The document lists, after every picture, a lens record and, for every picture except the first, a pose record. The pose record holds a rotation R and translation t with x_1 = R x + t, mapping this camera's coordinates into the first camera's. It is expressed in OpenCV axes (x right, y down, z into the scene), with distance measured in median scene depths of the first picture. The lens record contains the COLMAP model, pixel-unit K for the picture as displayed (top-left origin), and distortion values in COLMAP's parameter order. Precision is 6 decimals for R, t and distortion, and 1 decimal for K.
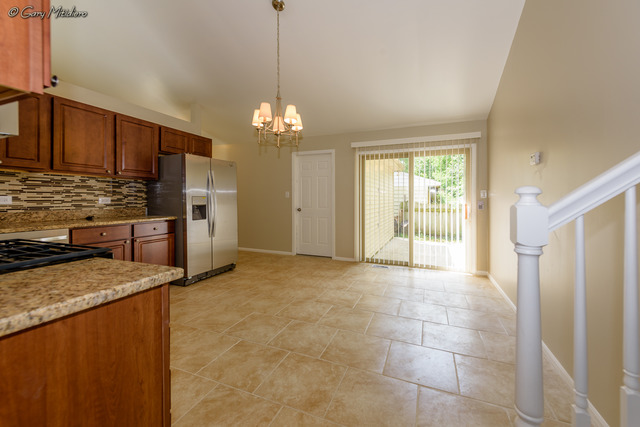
lens RADIAL K [[255.2, 0, 324.5], [0, 255.2, 198.1], [0, 0, 1]] dist [0.004257, 0.000149]
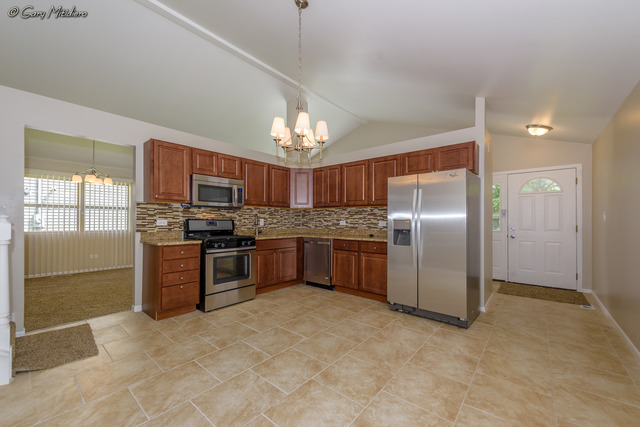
lens RADIAL K [[255.2, 0, 319.9], [0, 255.2, 218.9], [0, 0, 1]] dist [0.004257, 0.000149]
pose [[-0.308982, -0.011968, -0.950992, 0.631920], [-0.002939, 0.999928, -0.011629, 0.000638], [0.951063, -0.000798, -0.308995, 1.322324]]
